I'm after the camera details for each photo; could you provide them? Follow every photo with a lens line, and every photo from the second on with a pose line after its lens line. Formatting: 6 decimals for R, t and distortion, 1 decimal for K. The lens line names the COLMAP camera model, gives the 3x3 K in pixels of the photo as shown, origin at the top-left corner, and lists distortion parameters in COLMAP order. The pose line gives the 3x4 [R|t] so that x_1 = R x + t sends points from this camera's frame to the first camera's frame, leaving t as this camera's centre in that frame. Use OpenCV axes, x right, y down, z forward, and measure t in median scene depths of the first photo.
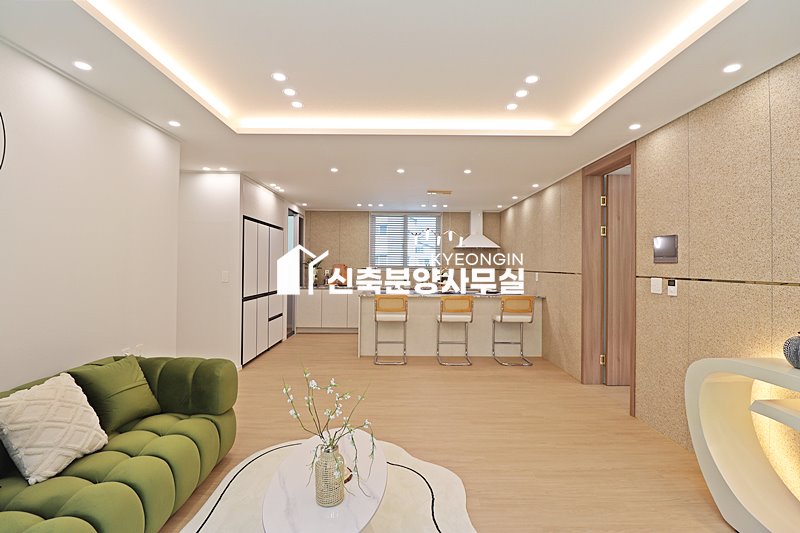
lens RADIAL K [[369.6, 0, 403.0], [0, 369.6, 261.5], [0, 0, 1]] dist [-0.000984, -0.013209]
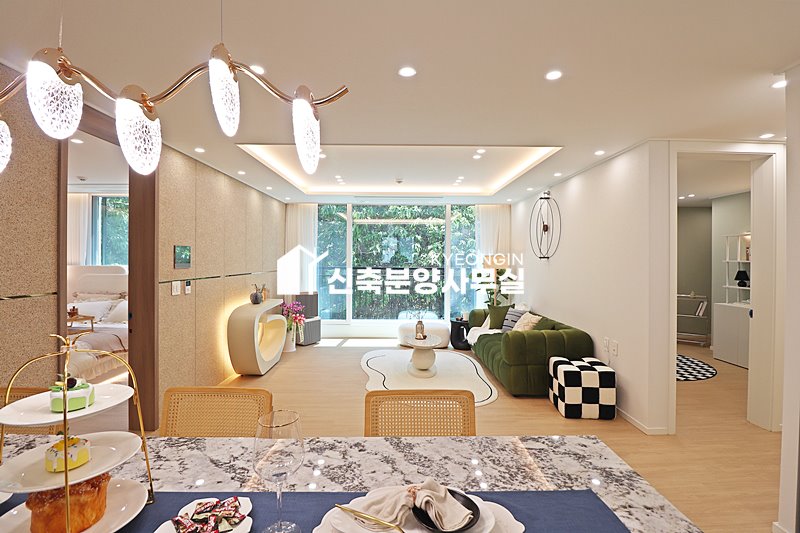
lens RADIAL K [[369.6, 0, 403.0], [0, 369.6, 261.5], [0, 0, 1]] dist [-0.000984, -0.013209]
pose [[-0.999870, -0.013366, -0.009015, 0.000028], [-0.013333, 0.999904, -0.003712, -0.012615], [0.009064, -0.003592, -0.999952, 1.233659]]
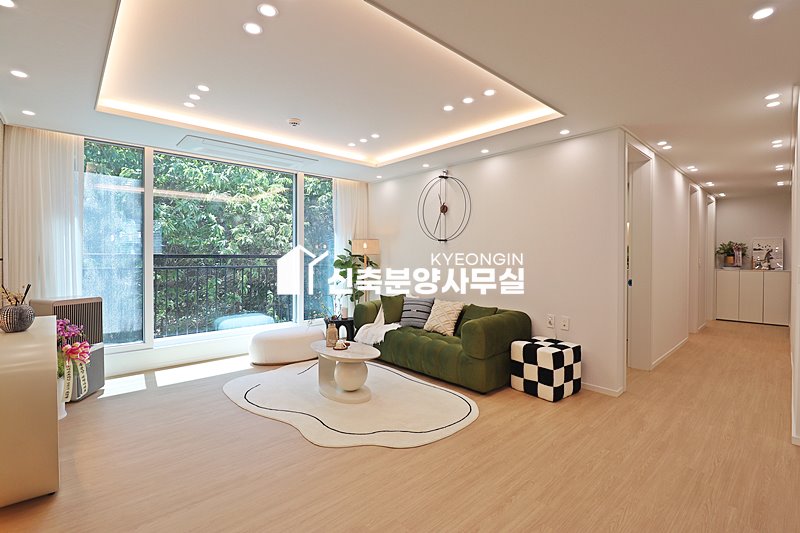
lens RADIAL K [[369.4, 0, 404.5], [0, 369.4, 258.7], [0, 0, 1]] dist [0.000107, -0.014096]
pose [[-0.738061, -0.004394, -0.674720, 0.308629], [-0.001414, 0.999987, -0.004966, 0.019187], [0.674733, -0.002711, -0.738057, 0.872656]]
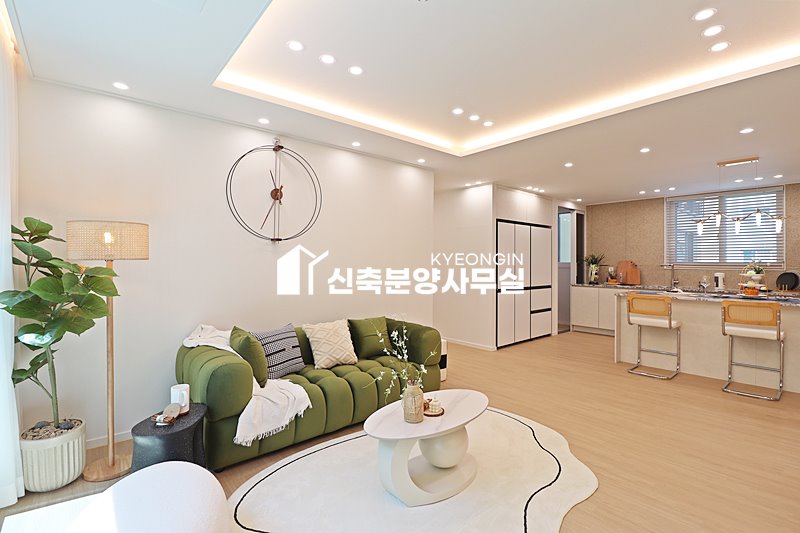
lens RADIAL K [[372.1, 0, 403.4], [0, 372.1, 259.0], [0, 0, 1]] dist [-0.001958, -0.013519]
pose [[0.647788, -0.011971, -0.761726, 0.243217], [0.008052, 0.999928, -0.008866, 0.009483], [0.761778, -0.000390, 0.647838, 0.010049]]
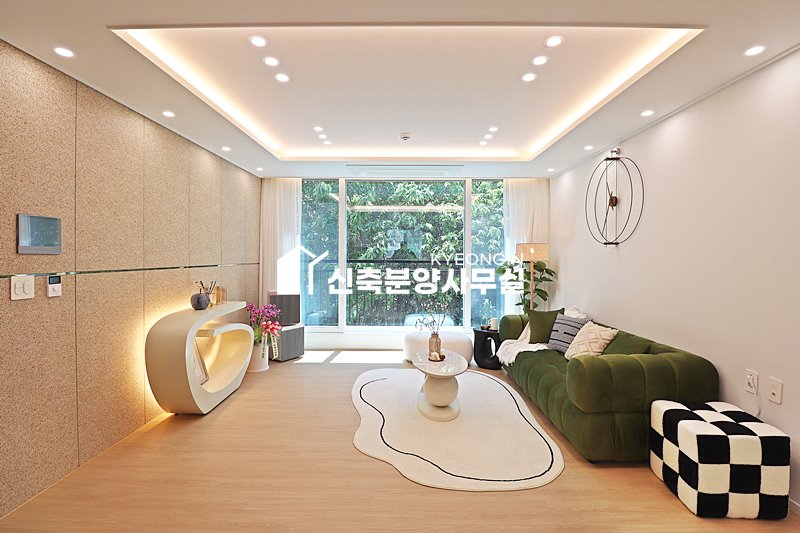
lens RADIAL K [[369.6, 0, 403.0], [0, 369.6, 261.5], [0, 0, 1]] dist [-0.000984, -0.013209]
pose [[-0.999867, -0.012535, 0.010405, -0.001990], [-0.012499, 0.999916, 0.003466, 0.004437], [-0.010447, 0.003336, -0.999940, 0.948630]]
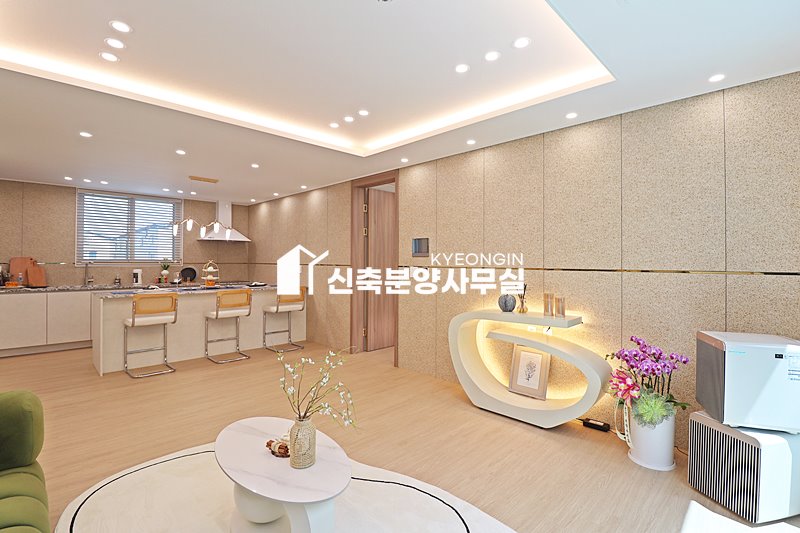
lens RADIAL K [[372.1, 0, 403.4], [0, 372.1, 259.0], [0, 0, 1]] dist [-0.001958, -0.013519]
pose [[0.710501, -0.001845, 0.703694, -0.216306], [-0.005317, 0.999954, 0.007990, 0.001027], [-0.703677, -0.009419, 0.710458, -0.008200]]
